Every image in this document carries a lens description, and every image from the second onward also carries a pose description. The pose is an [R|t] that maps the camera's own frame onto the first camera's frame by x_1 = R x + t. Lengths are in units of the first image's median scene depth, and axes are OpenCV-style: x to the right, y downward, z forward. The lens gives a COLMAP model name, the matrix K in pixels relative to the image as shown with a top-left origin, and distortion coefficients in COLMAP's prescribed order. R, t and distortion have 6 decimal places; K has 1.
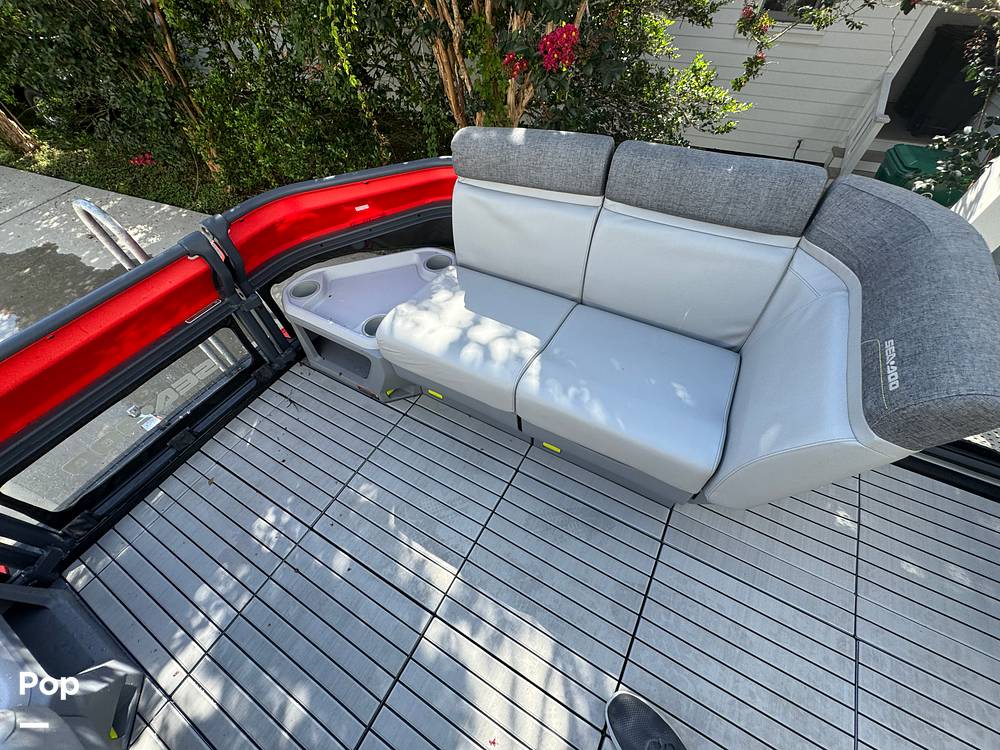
lens RADIAL K [[401.6, 0, 499.7], [0, 401.6, 373.6], [0, 0, 1]] dist [-0.001708, 0.000090]
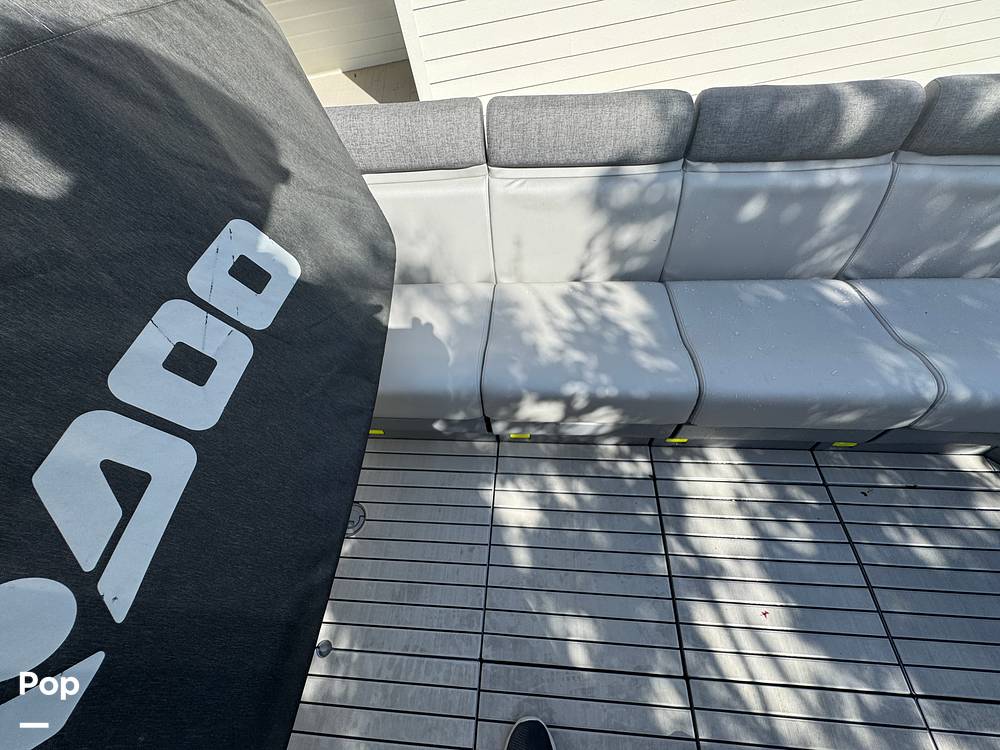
lens RADIAL K [[406.6, 0, 500.9], [0, 406.6, 371.5], [0, 0, 1]] dist [-0.002843, -0.000034]
pose [[-0.891068, 0.428085, -0.150802, 0.322966], [-0.254198, -0.195448, 0.947198, 0.127006], [0.376007, 0.882351, 0.282976, -0.095579]]
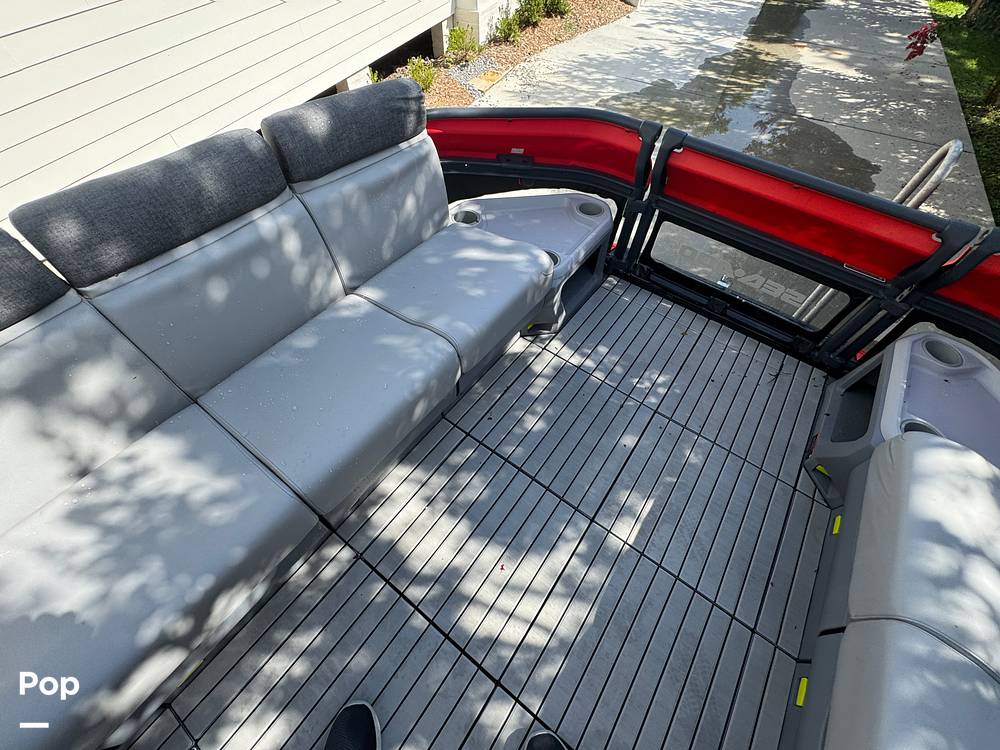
lens RADIAL K [[401.9, 0, 500.0], [0, 401.9, 375.0], [0, 0, 1]] dist [-0.001828, 0.000187]
pose [[-0.112479, 0.832151, -0.543022, 0.102265], [-0.788627, 0.257700, 0.558263, 0.060491], [0.604496, 0.491035, 0.627271, -0.036348]]
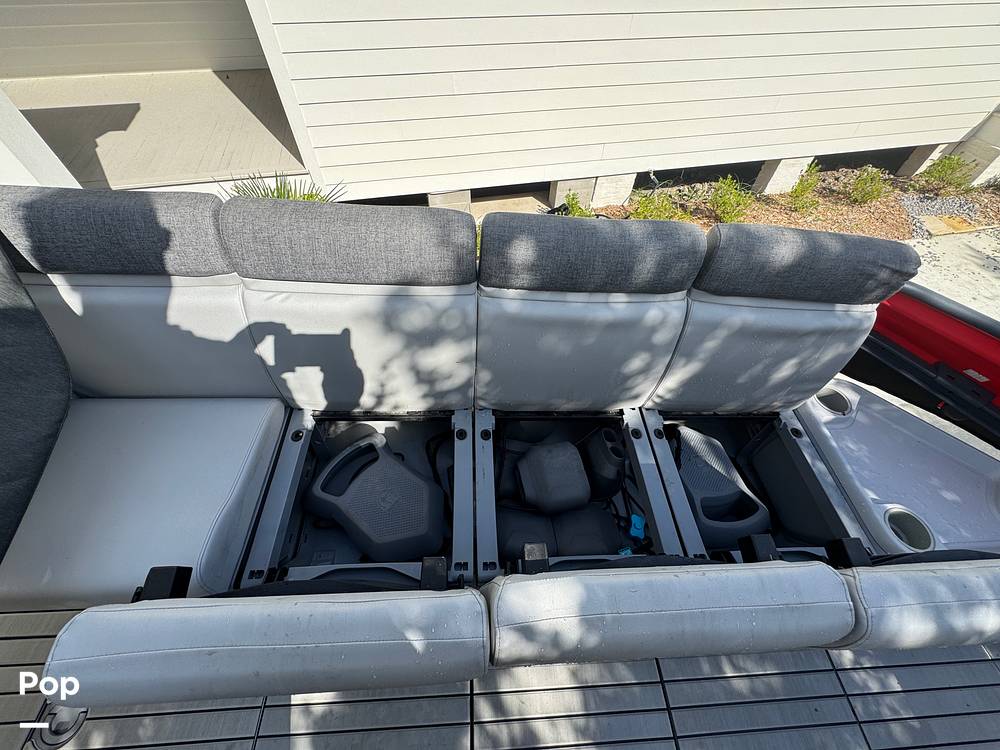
lens RADIAL K [[402.2, 0, 498.1], [0, 402.2, 374.2], [0, 0, 1]] dist [-0.003810, 0.000405]
pose [[-0.841418, 0.425397, -0.333246, 0.014617], [-0.436263, -0.170832, 0.883454, 0.203329], [0.318889, 0.888737, 0.329326, -0.168629]]
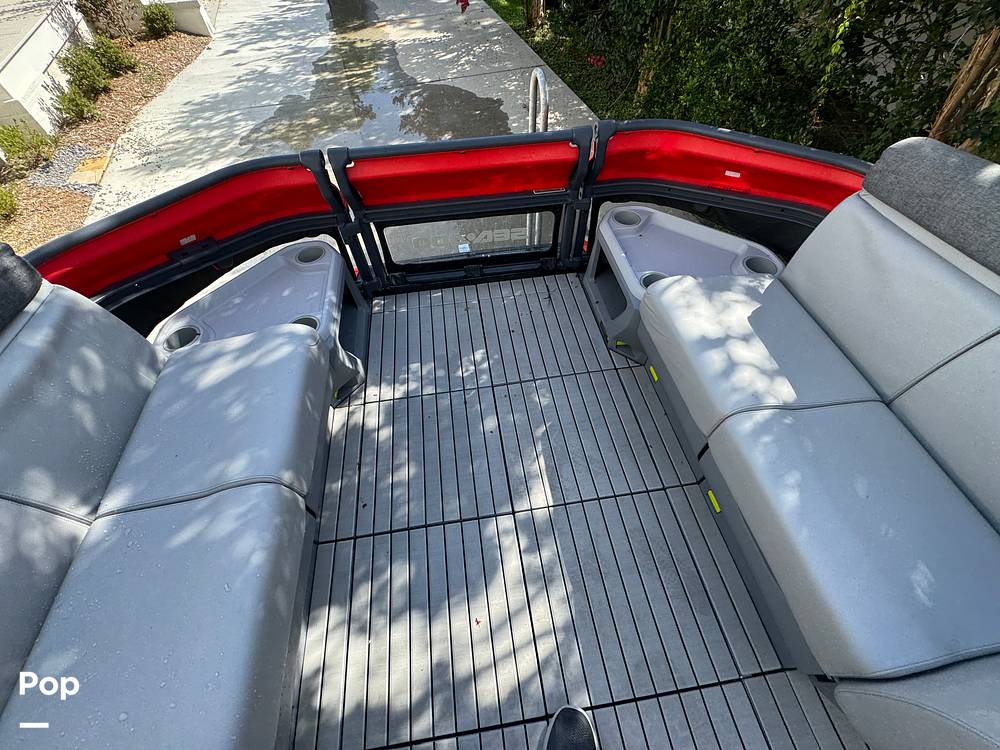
lens RADIAL K [[401.8, 0, 500.3], [0, 401.8, 374.4], [0, 0, 1]] dist [-0.001870, 0.000251]
pose [[0.617706, 0.652438, -0.439048, 0.042126], [-0.612746, 0.749252, 0.251325, 0.037639], [0.492931, 0.113780, 0.862597, -0.026684]]
